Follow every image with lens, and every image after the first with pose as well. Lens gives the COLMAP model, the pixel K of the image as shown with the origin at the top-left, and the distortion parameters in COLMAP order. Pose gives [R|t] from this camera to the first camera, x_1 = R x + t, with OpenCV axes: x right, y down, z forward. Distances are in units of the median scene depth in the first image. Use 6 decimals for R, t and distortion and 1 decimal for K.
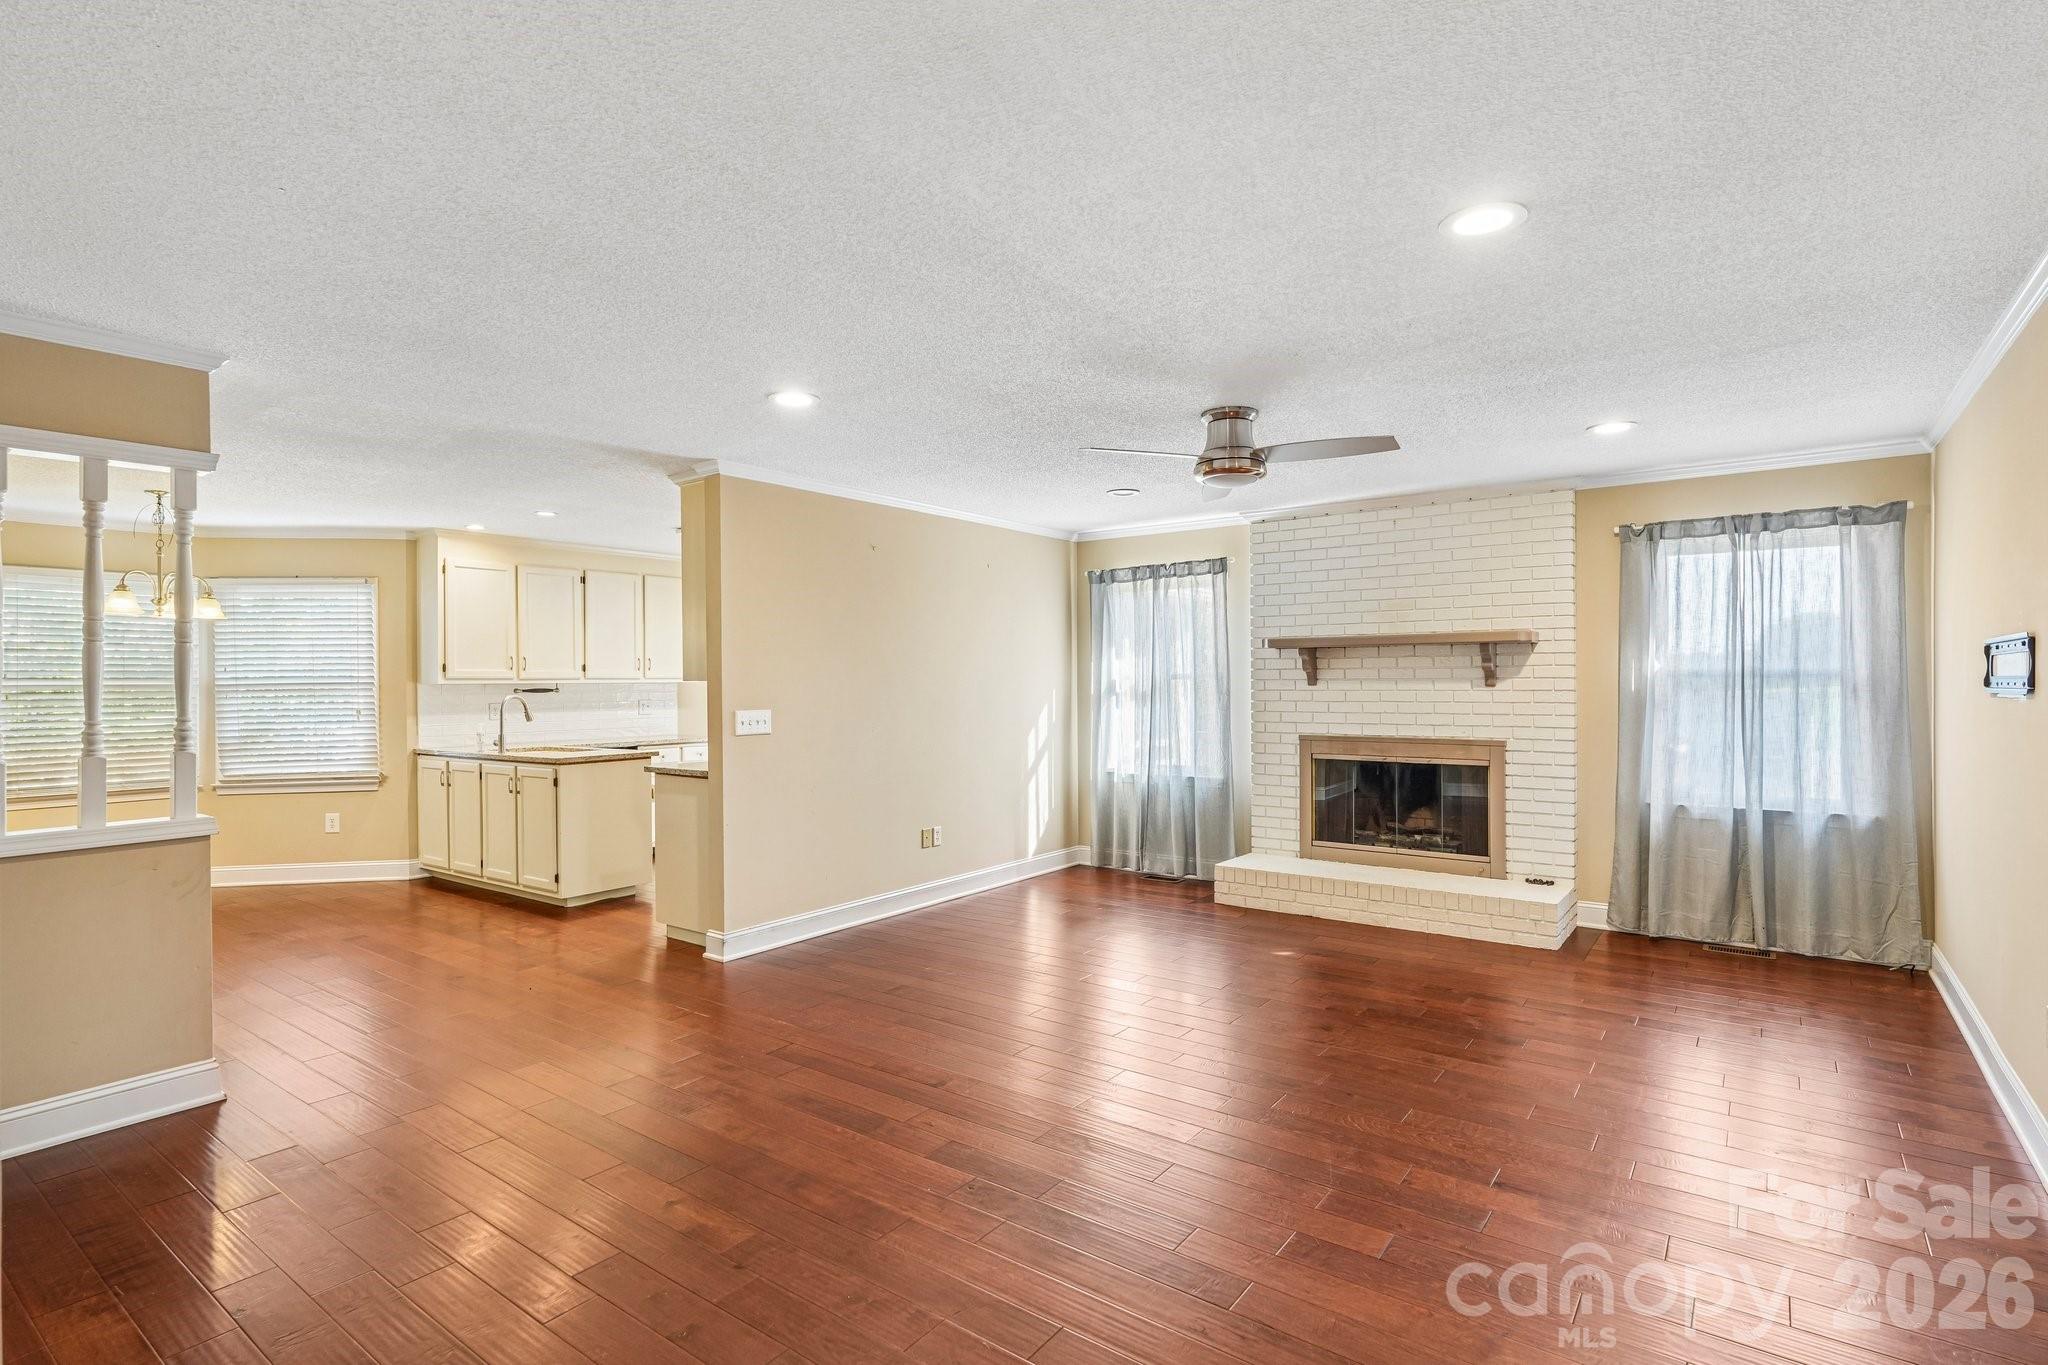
lens RADIAL K [[1005.0, 0, 1024.0], [0, 1005.0, 680.9], [0, 0, 1]] dist [0.001260, 0.002387]
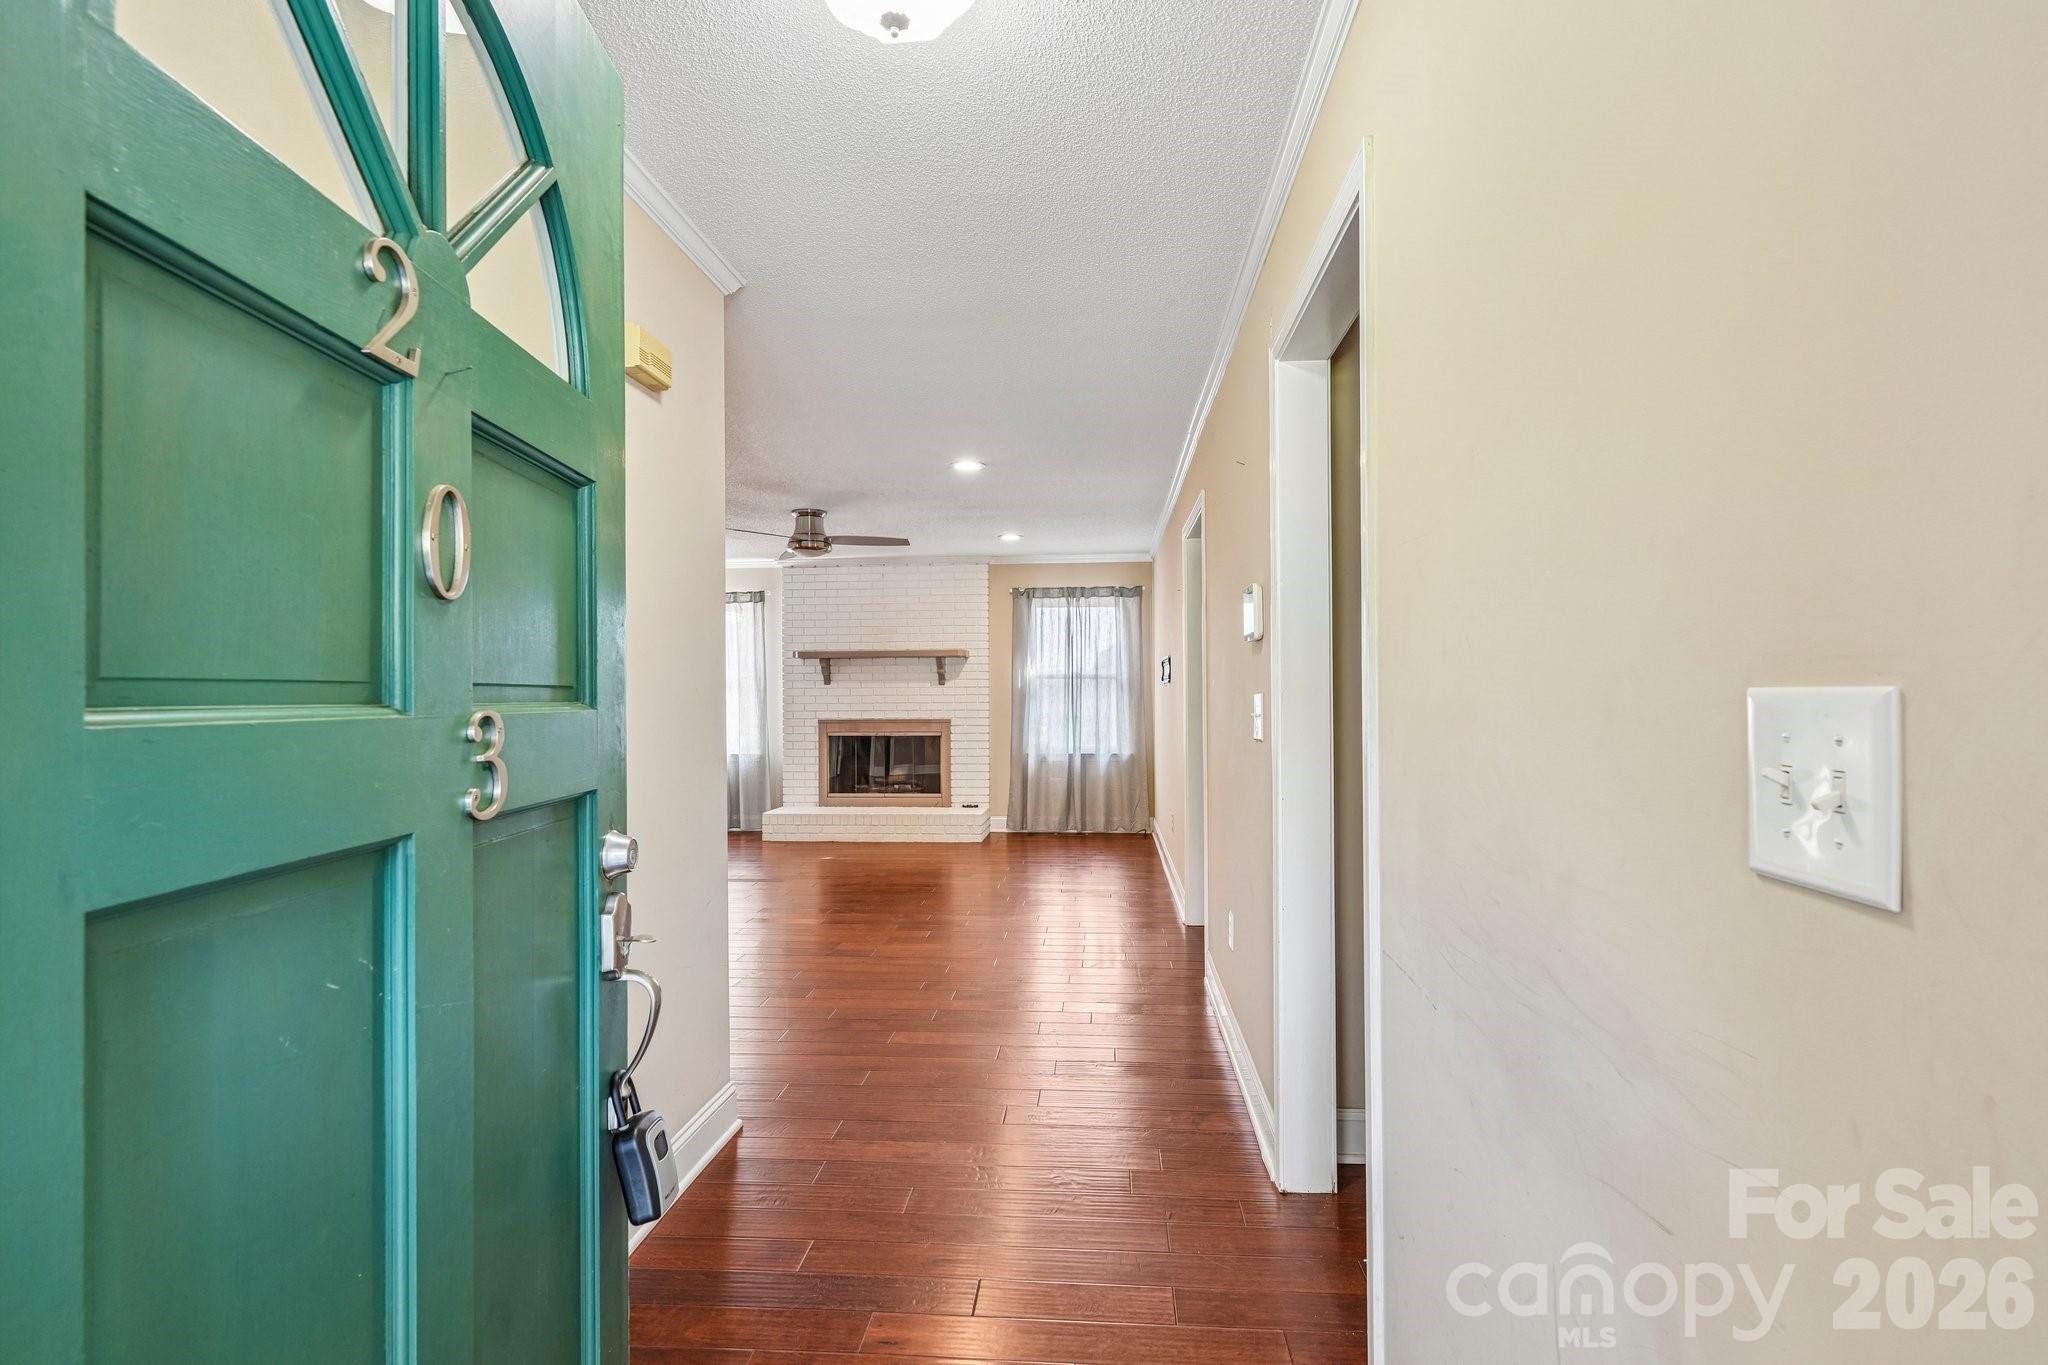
lens RADIAL K [[1005.0, 0, 1023.1], [0, 1005.0, 682.0], [0, 0, 1]] dist [0.001260, 0.002387]
pose [[0.847071, 0.003254, 0.531469, -0.291105], [0.001765, 0.999959, -0.008937, 0.017223], [-0.531476, 0.008508, 0.847030, -0.439622]]
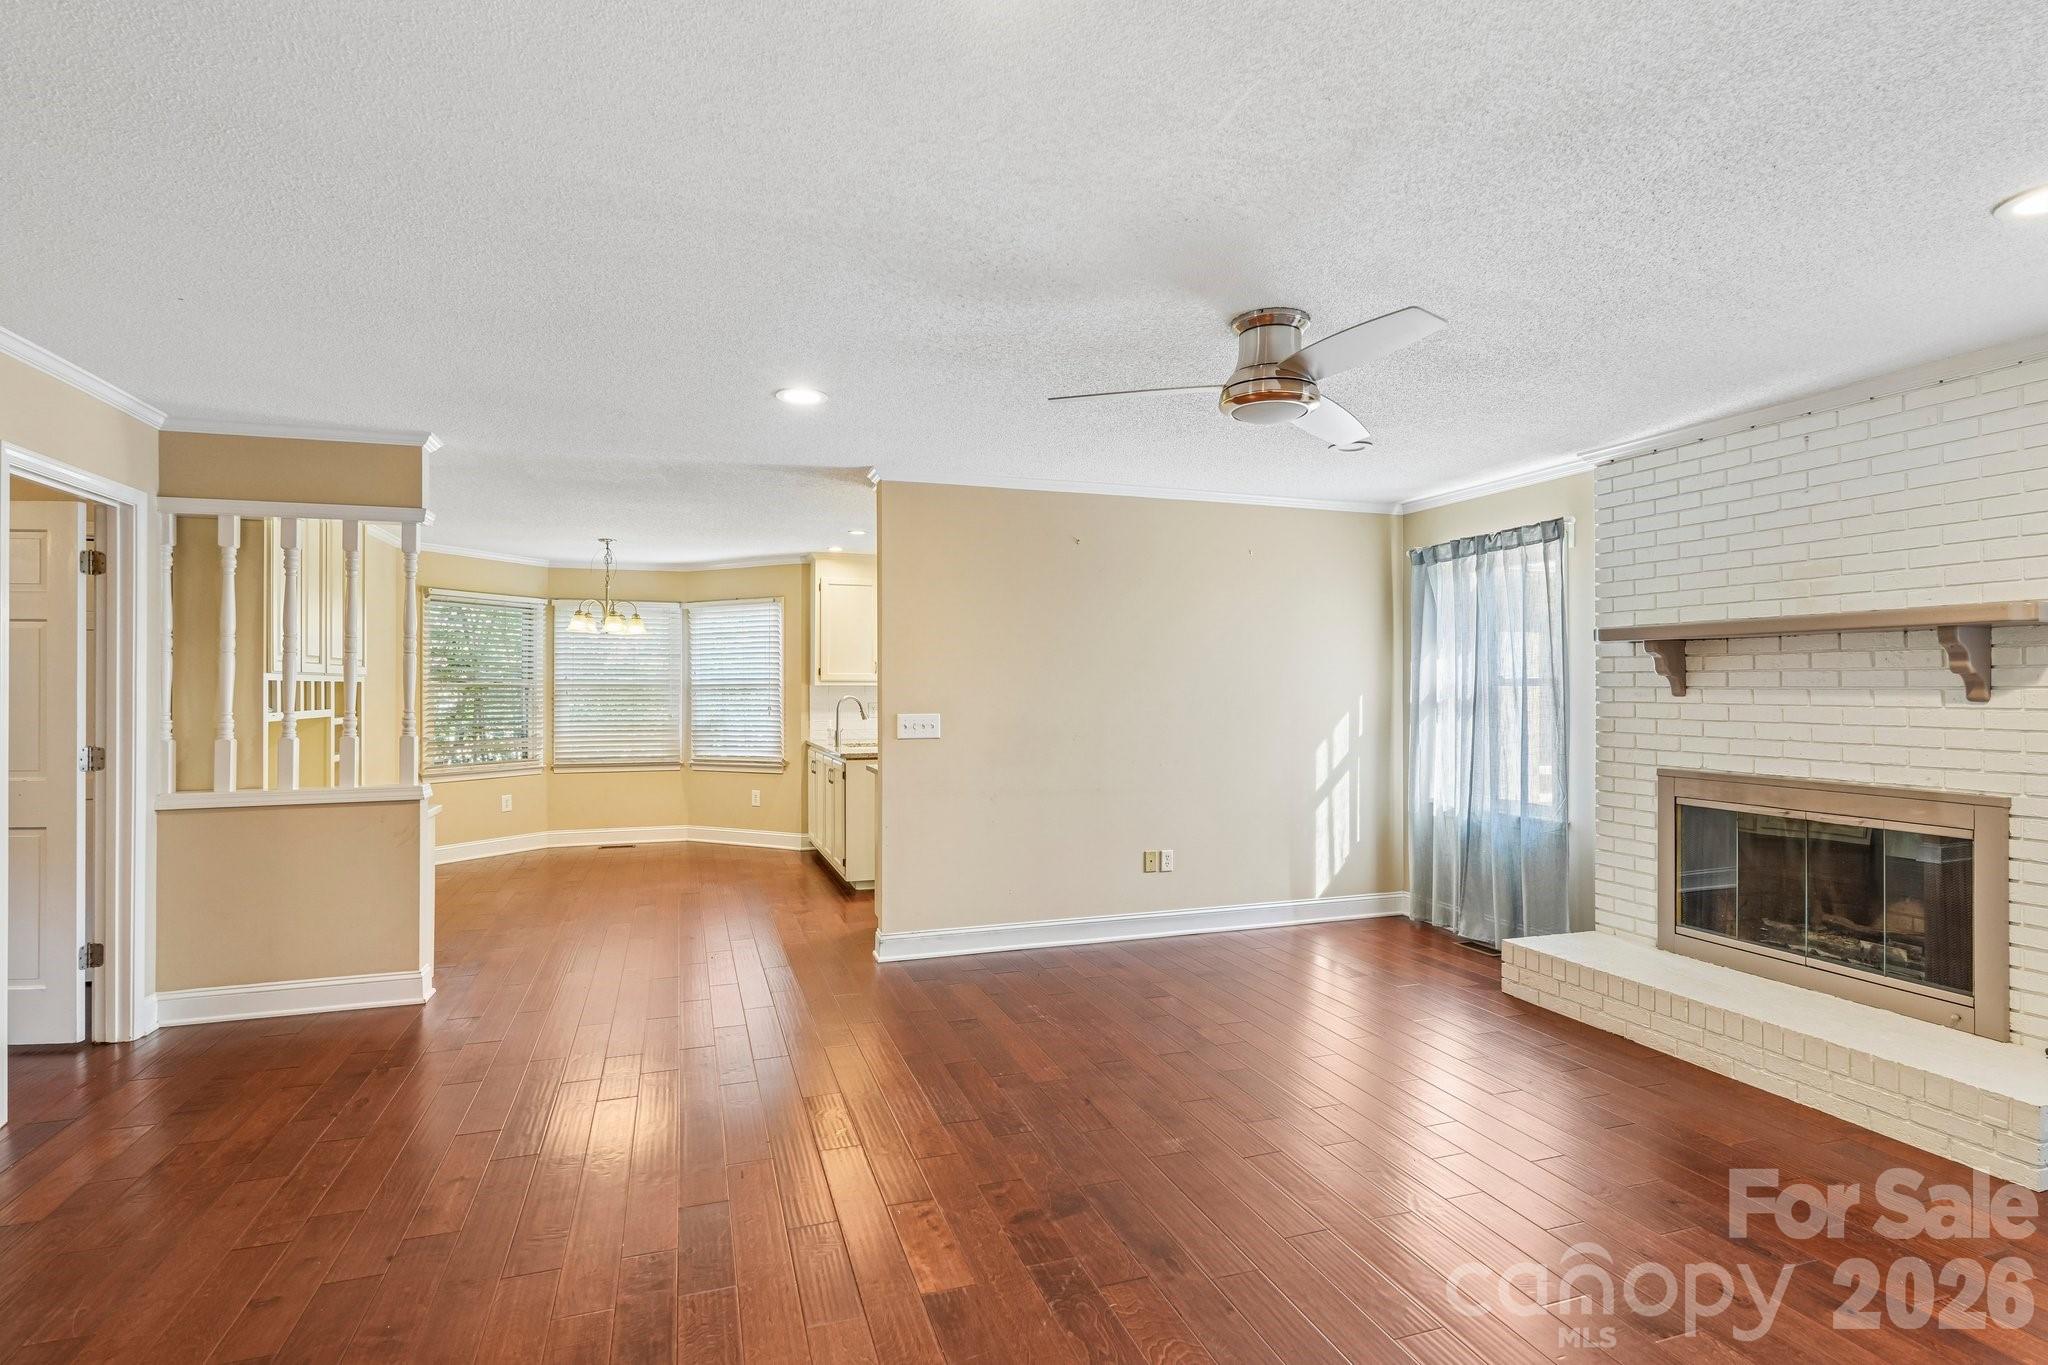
lens RADIAL K [[1005.0, 0, 1024.9], [0, 1005.0, 684.6], [0, 0, 1]] dist [0.001260, 0.002387]
pose [[0.824564, 0.005750, -0.565740, 0.378408], [-0.006097, 0.999981, 0.001277, -0.001691], [0.565736, 0.002397, 0.824583, 0.239776]]
